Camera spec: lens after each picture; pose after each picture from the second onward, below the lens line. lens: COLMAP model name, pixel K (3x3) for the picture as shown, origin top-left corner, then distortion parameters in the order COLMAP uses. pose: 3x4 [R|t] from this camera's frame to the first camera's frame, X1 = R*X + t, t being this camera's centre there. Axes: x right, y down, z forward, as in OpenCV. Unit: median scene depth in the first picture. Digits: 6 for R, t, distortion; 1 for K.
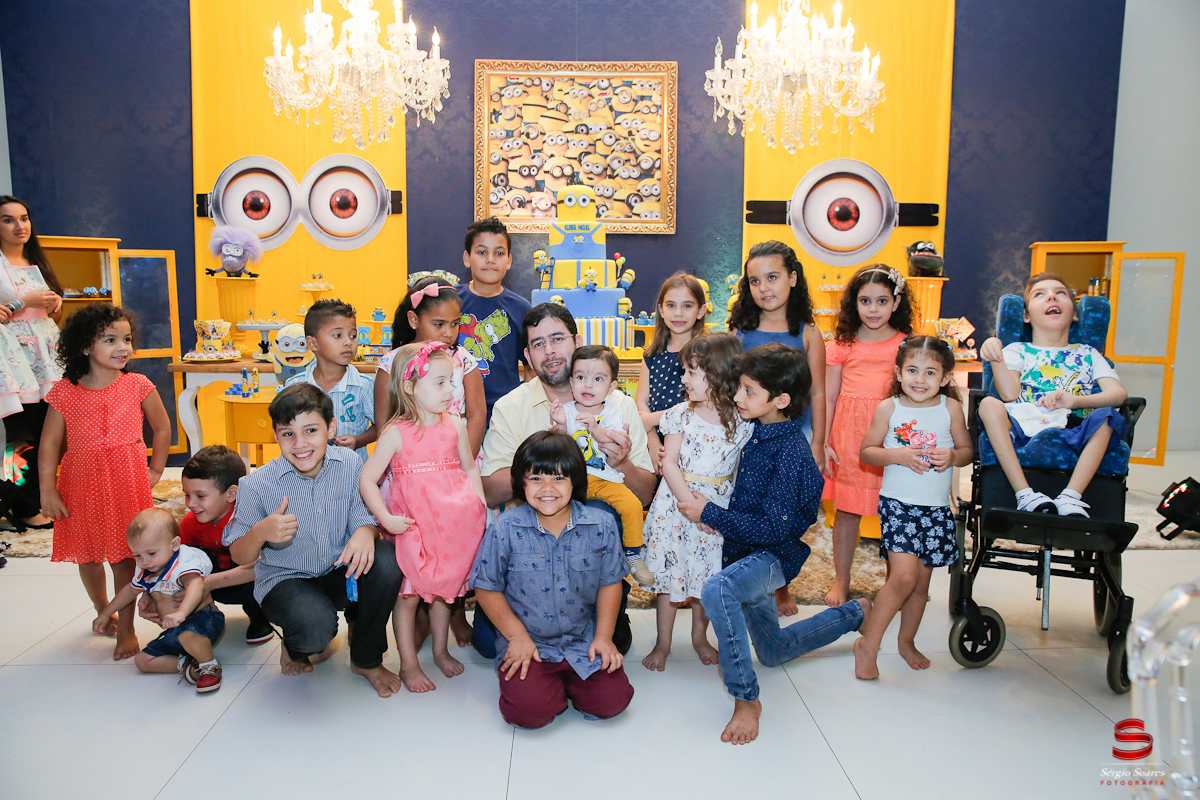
lens RADIAL K [[850.6, 0, 603.4], [0, 850.6, 395.3], [0, 0, 1]] dist [-0.070312, -0.000160]
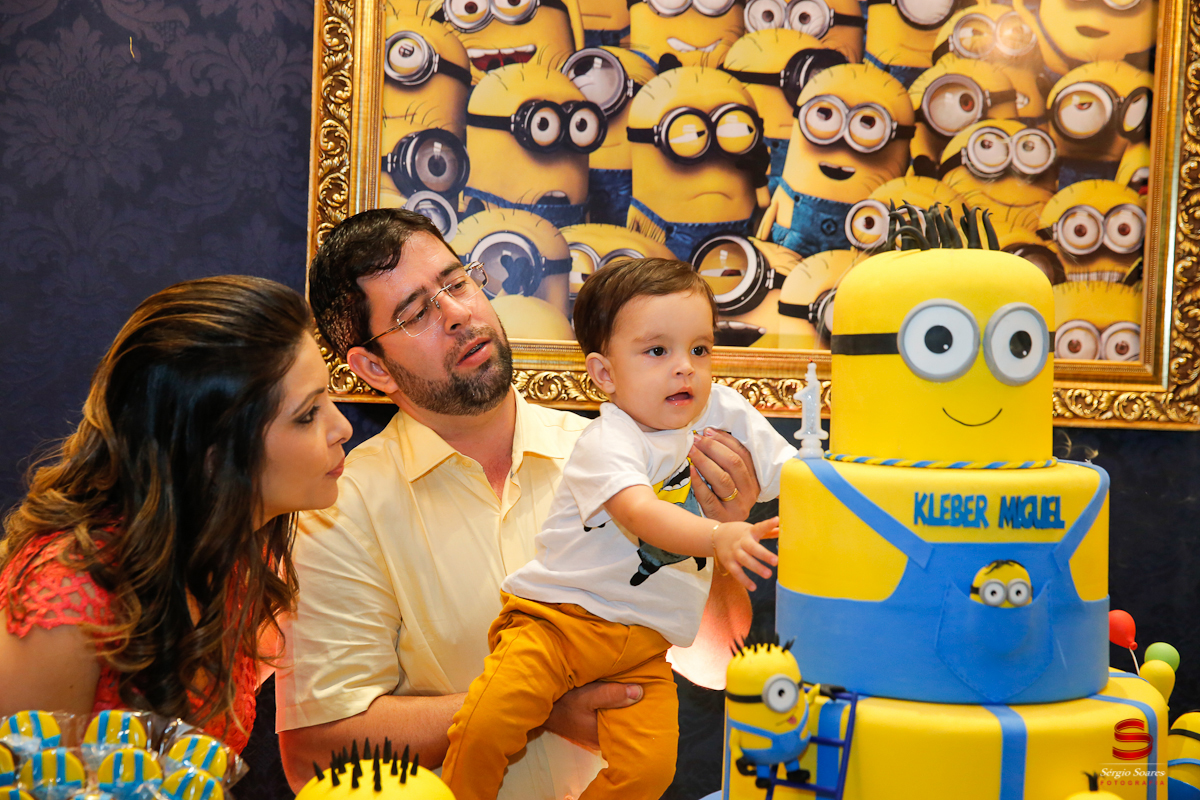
lens RADIAL K [[1912.8, 0, 603.2], [0, 1912.8, 403.6], [0, 0, 1]] dist [0.156369, 0.000000]
pose [[0.997544, 0.033878, 0.061298, -0.105121], [-0.027912, 0.995019, -0.095696, -0.146972], [-0.064234, 0.093750, 0.993521, 0.513968]]
